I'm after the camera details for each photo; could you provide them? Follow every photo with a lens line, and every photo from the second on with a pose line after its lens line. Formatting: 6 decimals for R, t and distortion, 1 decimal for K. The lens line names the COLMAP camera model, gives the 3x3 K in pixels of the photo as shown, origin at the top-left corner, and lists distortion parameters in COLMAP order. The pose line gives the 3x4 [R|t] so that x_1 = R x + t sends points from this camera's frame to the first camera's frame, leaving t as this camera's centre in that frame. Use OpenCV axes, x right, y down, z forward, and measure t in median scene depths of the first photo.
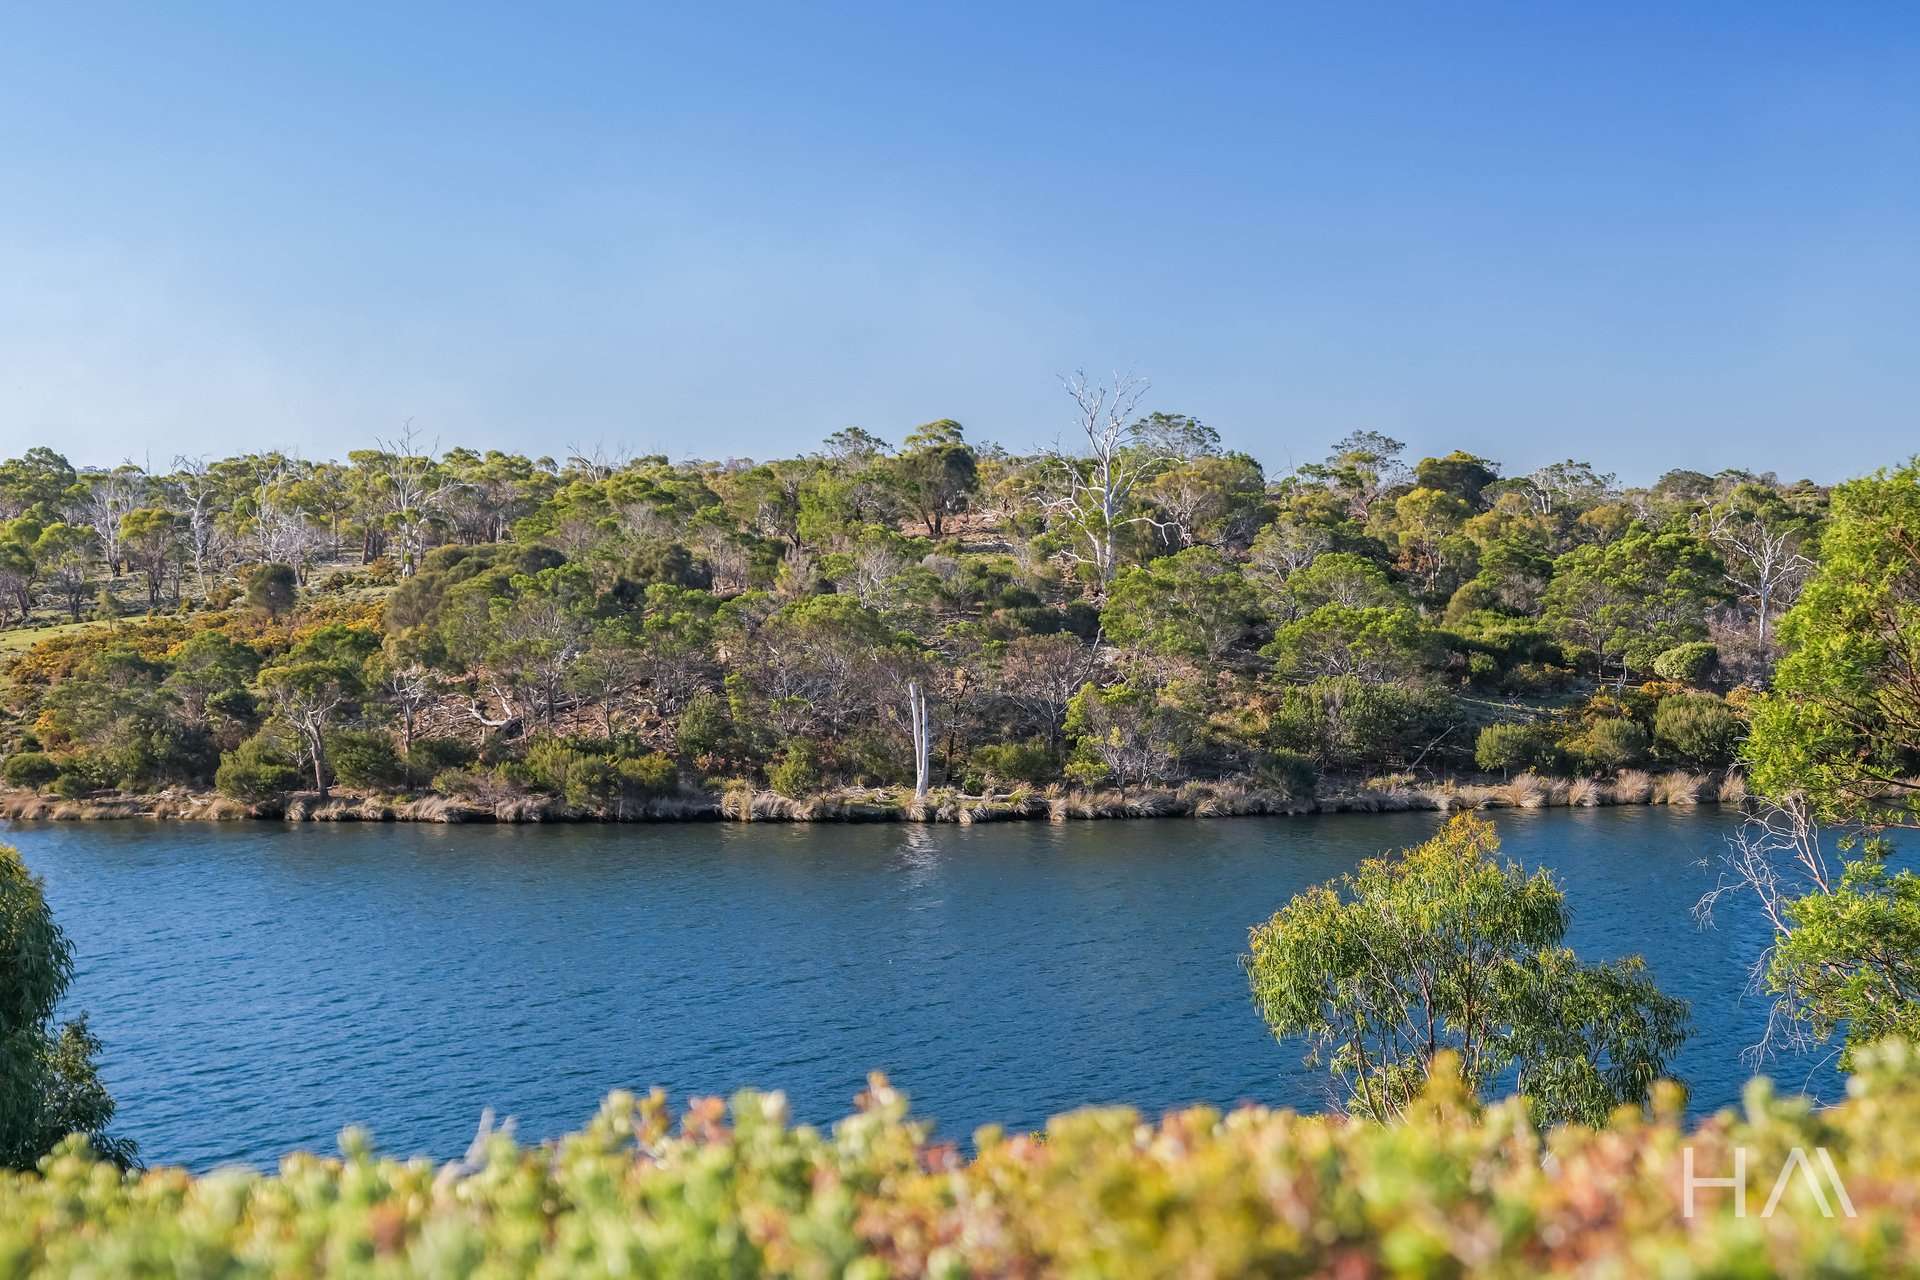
lens RADIAL K [[2727.1, 0, 960.0], [0, 2727.1, 640.0], [0, 0, 1]] dist [0.142612, -0.012572]
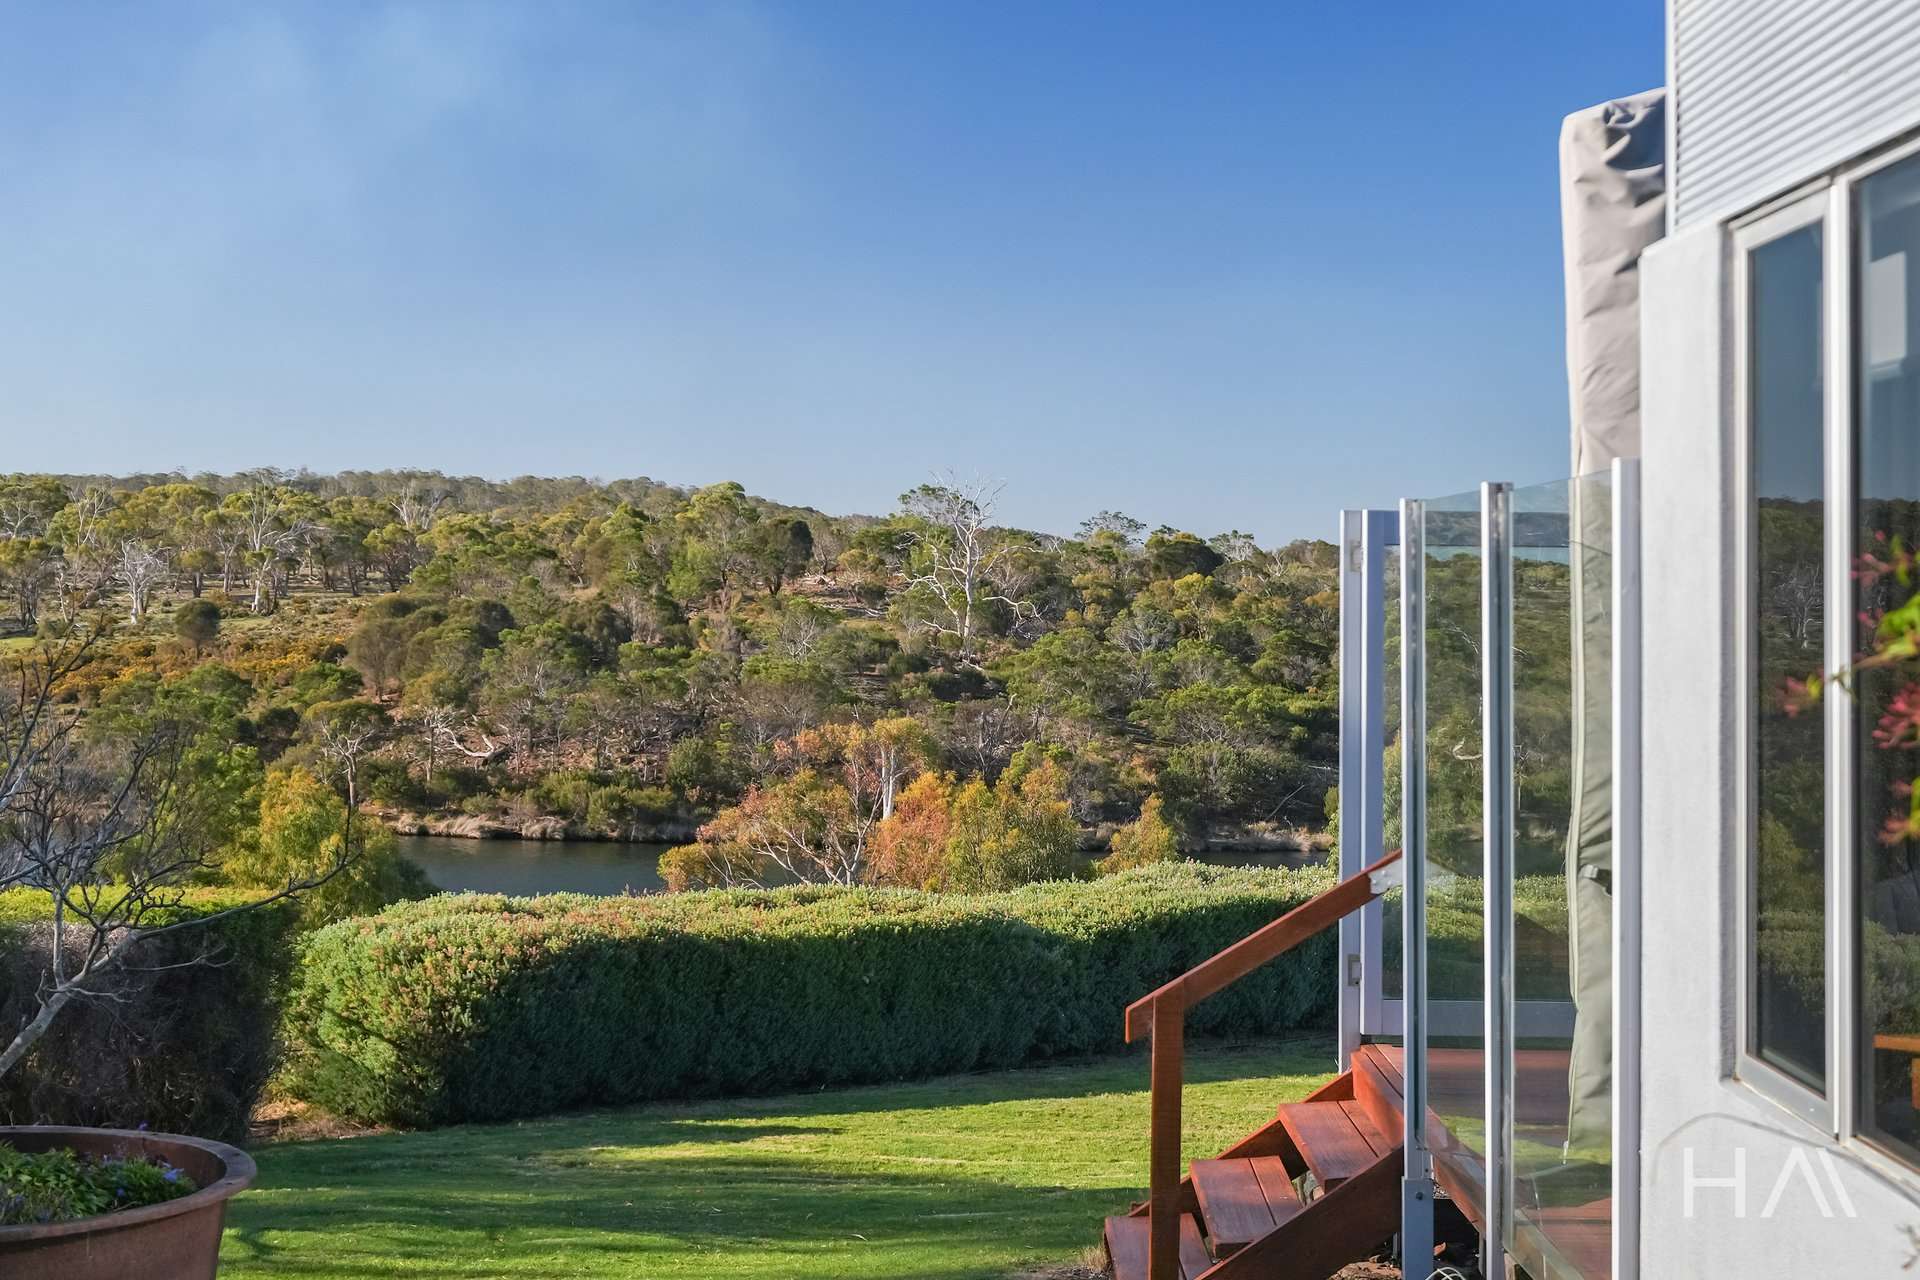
lens RADIAL K [[2727.1, 0, 960.0], [0, 2727.1, 640.0], [0, 0, 1]] dist [0.142612, -0.012572]
pose [[0.989663, 0.039536, 0.137857, -0.144605], [-0.037682, 0.999161, -0.016032, -0.008400], [-0.138375, 0.010672, 0.990322, -0.208696]]
